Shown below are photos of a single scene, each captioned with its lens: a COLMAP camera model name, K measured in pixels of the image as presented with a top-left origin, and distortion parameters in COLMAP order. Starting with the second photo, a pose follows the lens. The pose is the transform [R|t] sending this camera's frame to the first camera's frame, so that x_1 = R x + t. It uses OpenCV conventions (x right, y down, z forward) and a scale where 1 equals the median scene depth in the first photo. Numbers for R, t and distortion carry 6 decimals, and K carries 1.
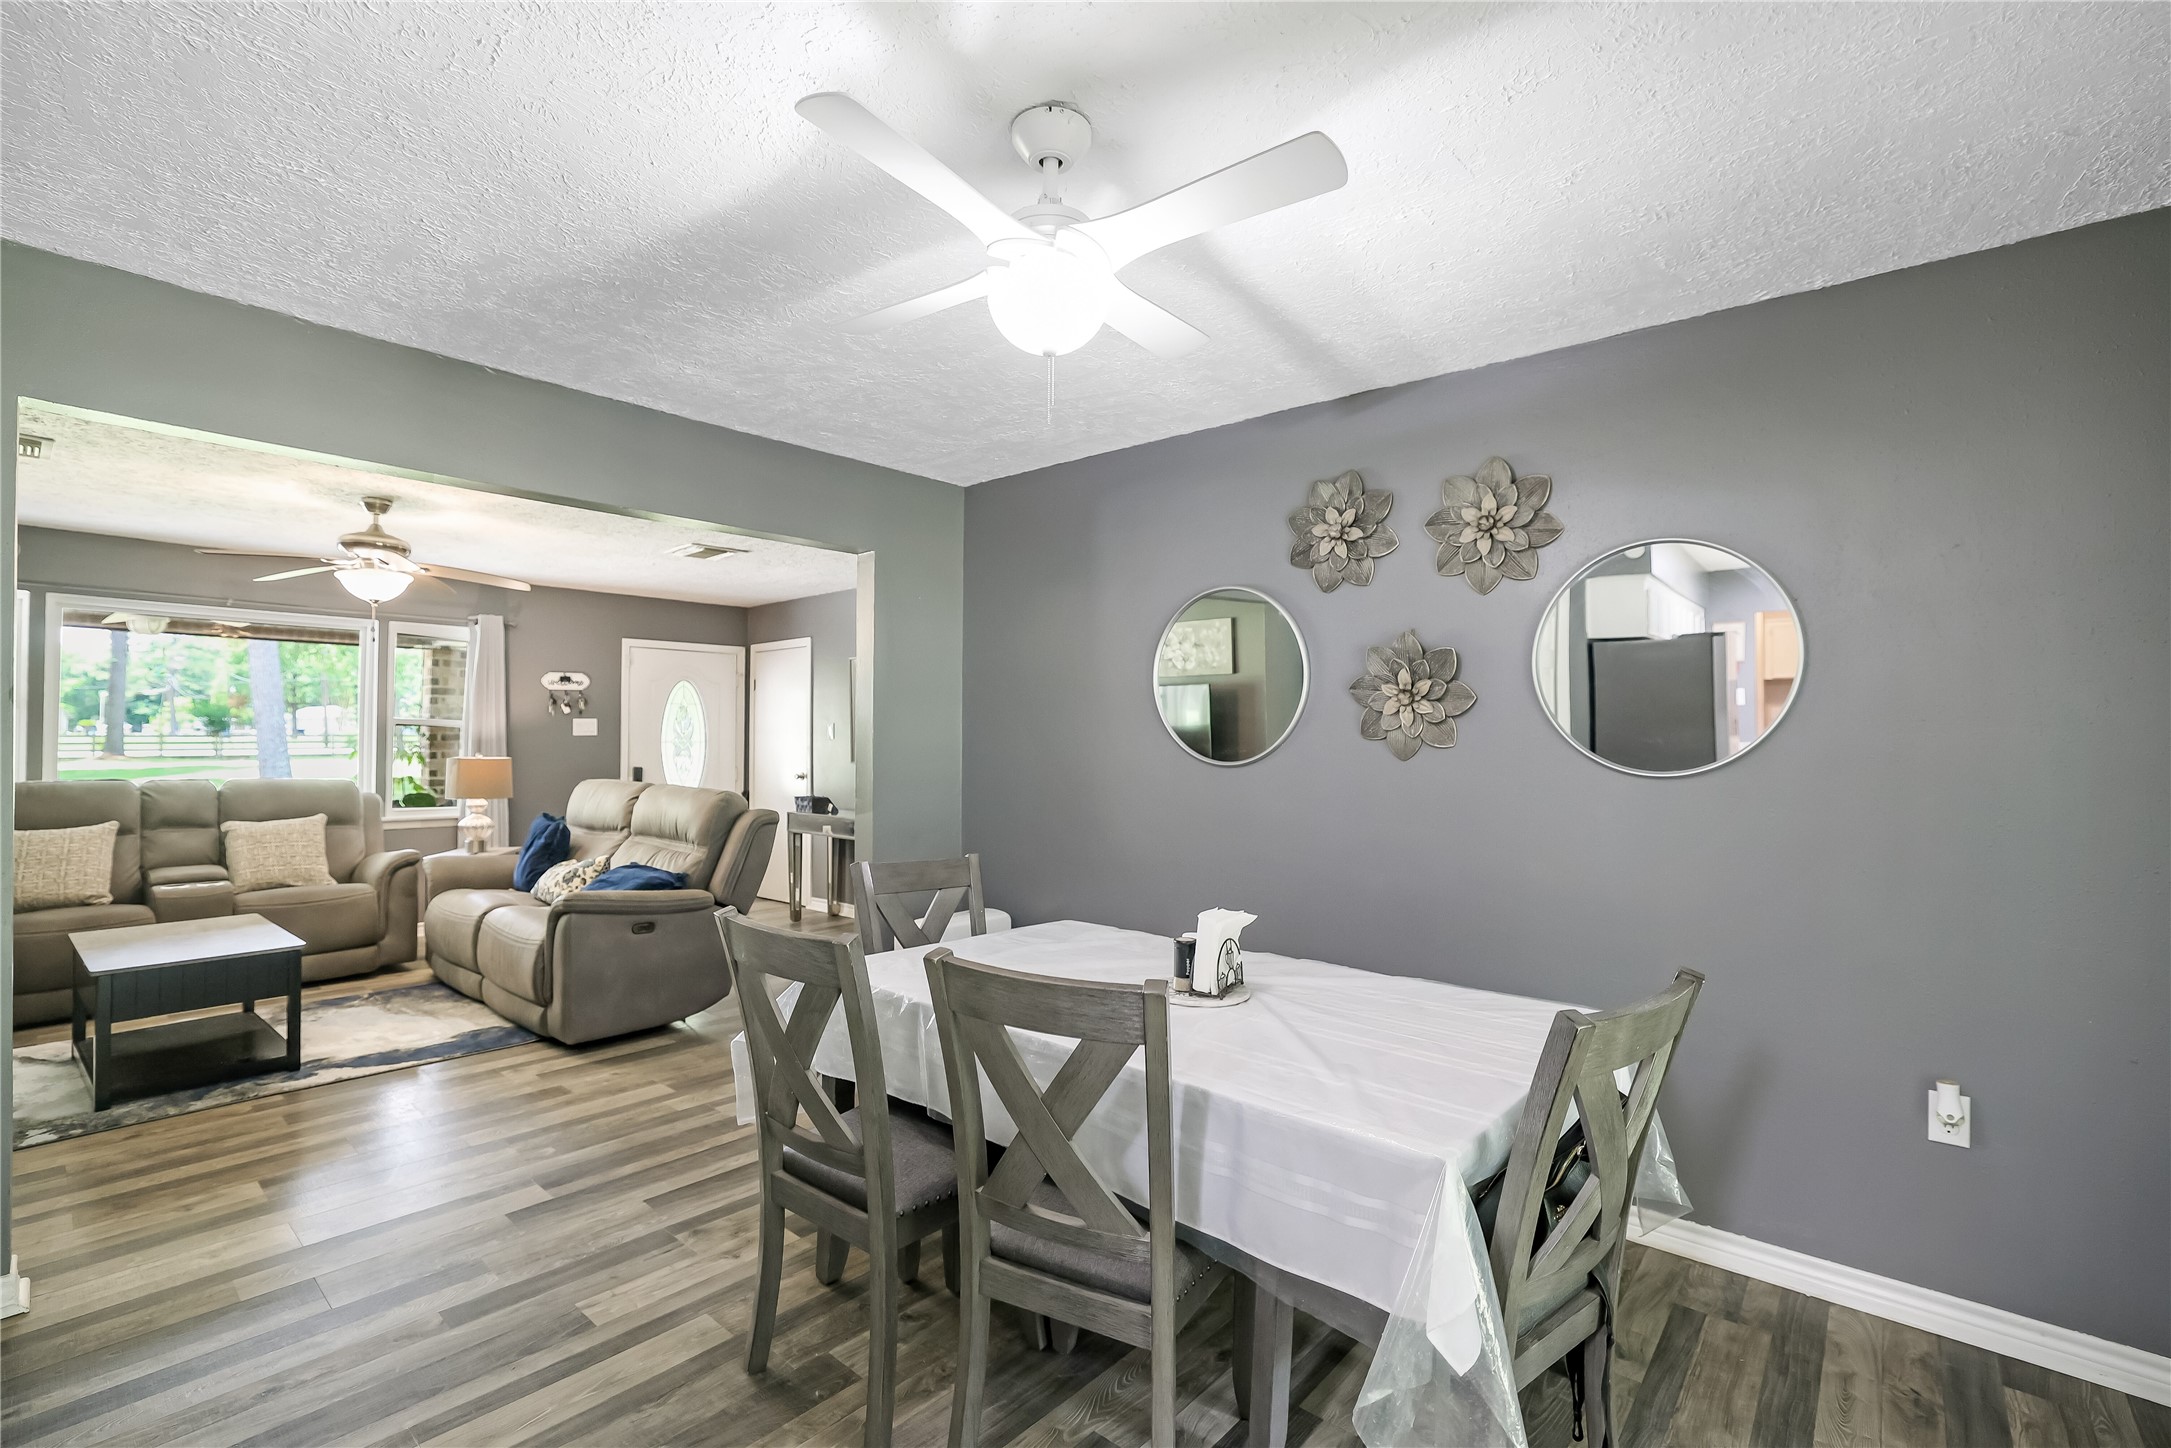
lens RADIAL K [[965.3, 0, 1073.8], [0, 965.3, 718.9], [0, 0, 1]] dist [-0.049221, 0.016917]
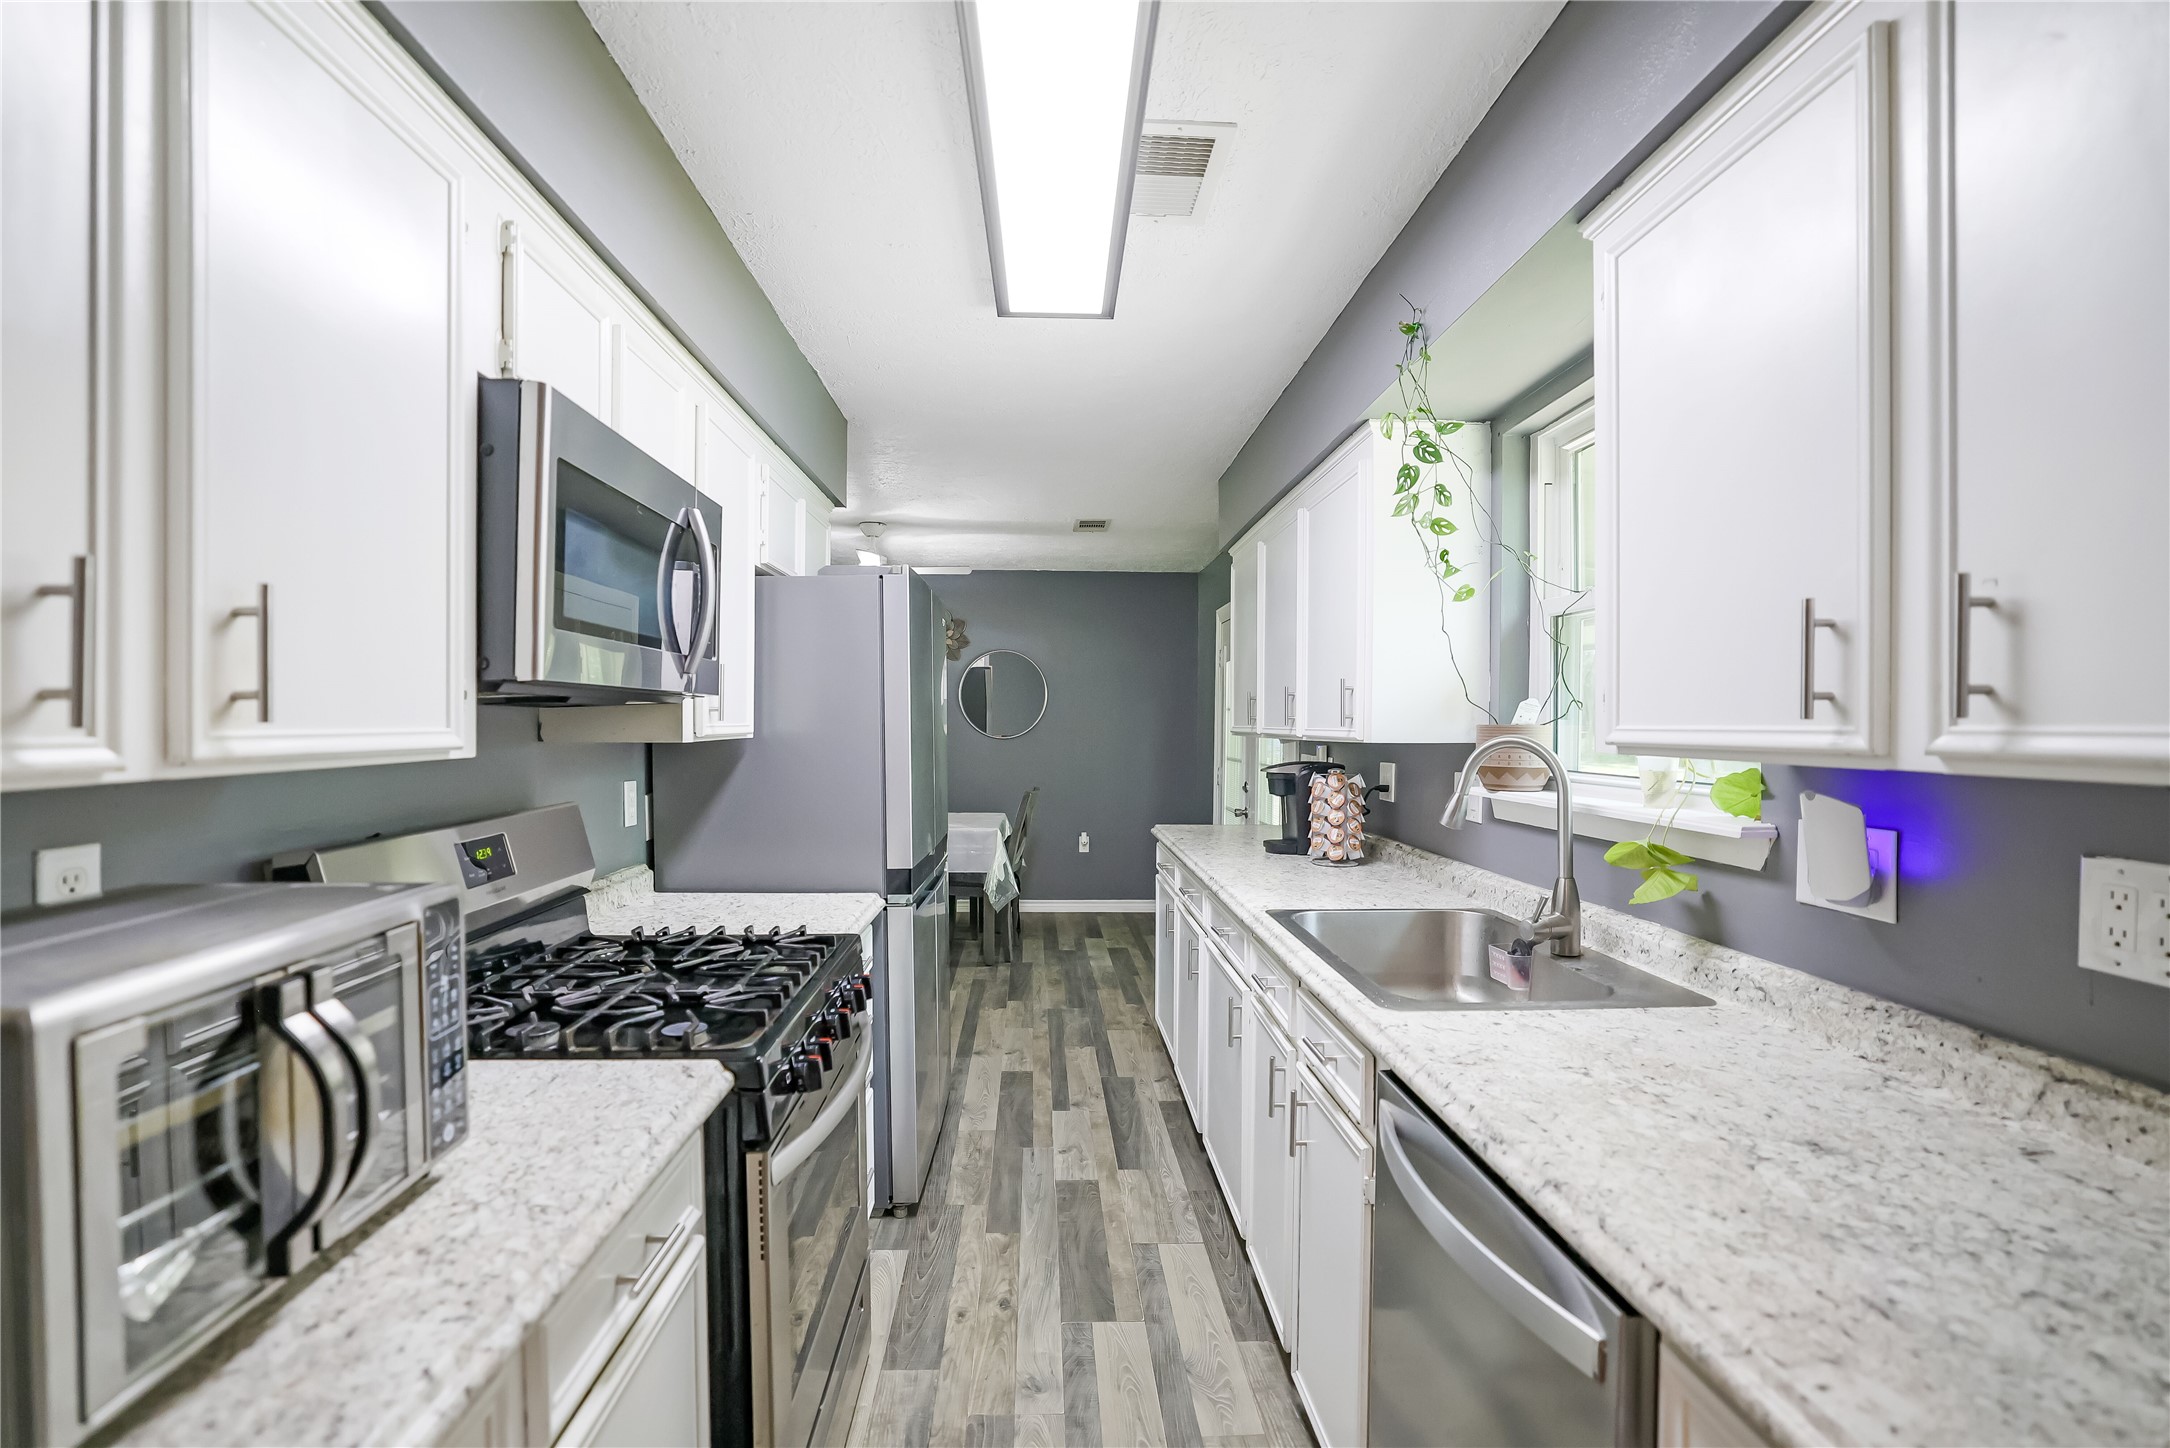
lens RADIAL K [[962.5, 0, 1071.7], [0, 962.5, 726.3], [0, 0, 1]] dist [-0.046852, 0.016003]
pose [[0.728767, -0.009042, 0.684702, -0.583194], [-0.009000, 0.999700, 0.022781, -0.020153], [-0.684703, -0.022765, 0.728467, -0.589627]]
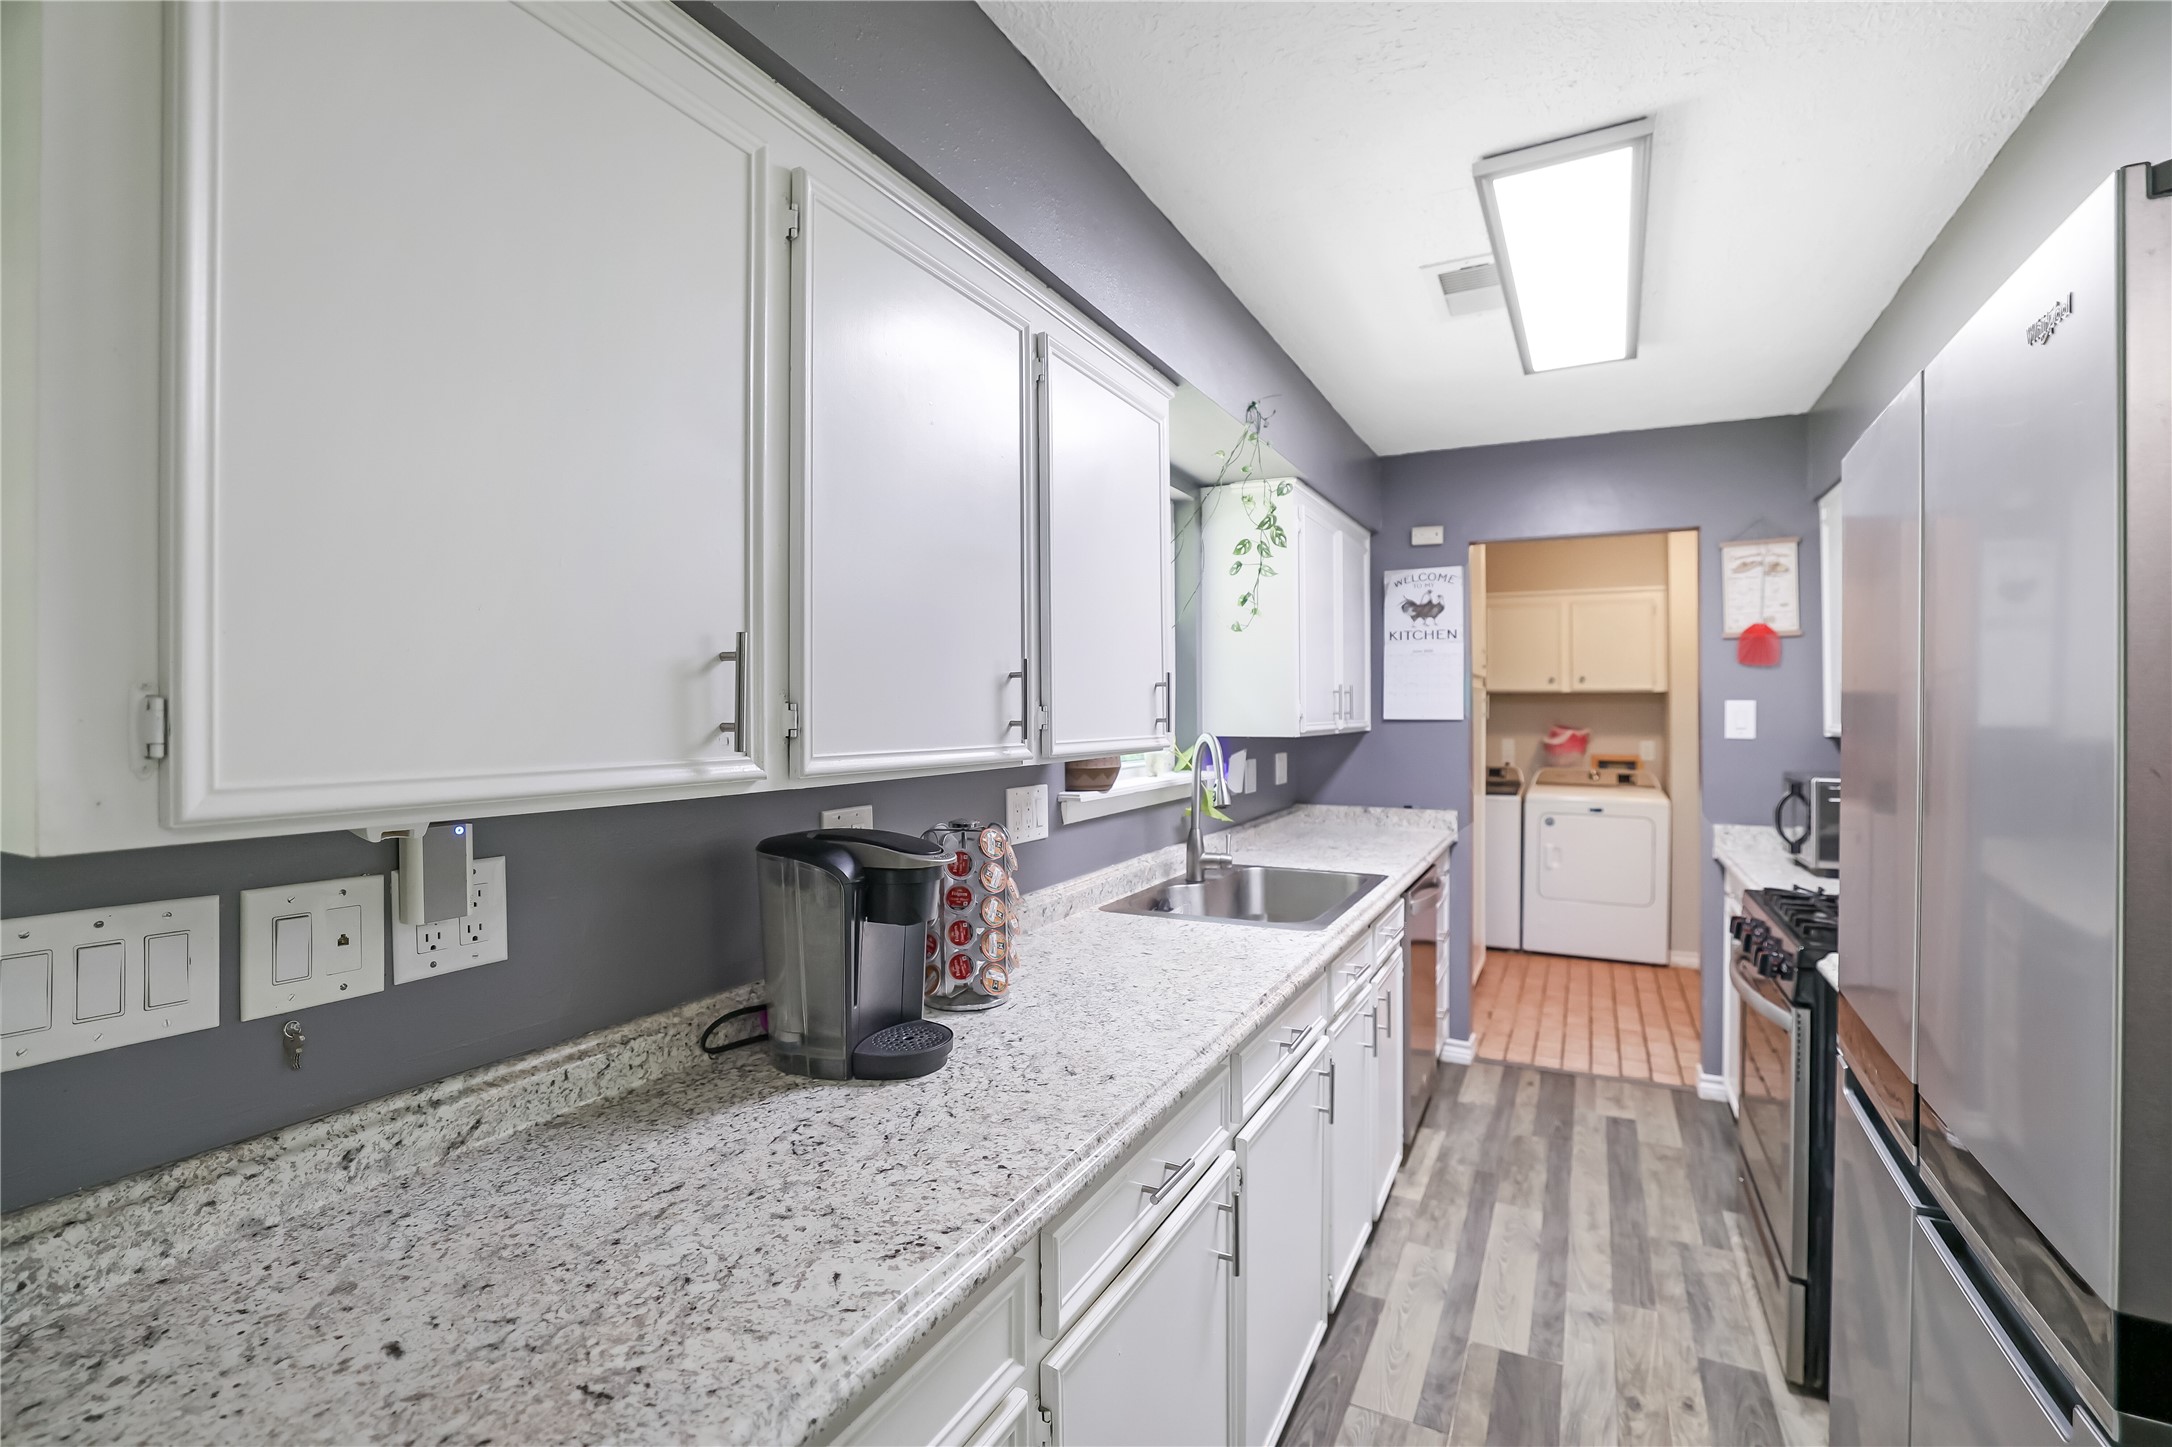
lens RADIAL K [[971.0, 0, 1089.1], [0, 971.0, 709.3], [0, 0, 1]] dist [-0.045915, 0.016283]
pose [[-0.971833, -0.004405, -0.235630, 0.015826], [0.001033, 0.999736, -0.022949, -0.009568], [0.235669, -0.022546, -0.971572, 0.091865]]
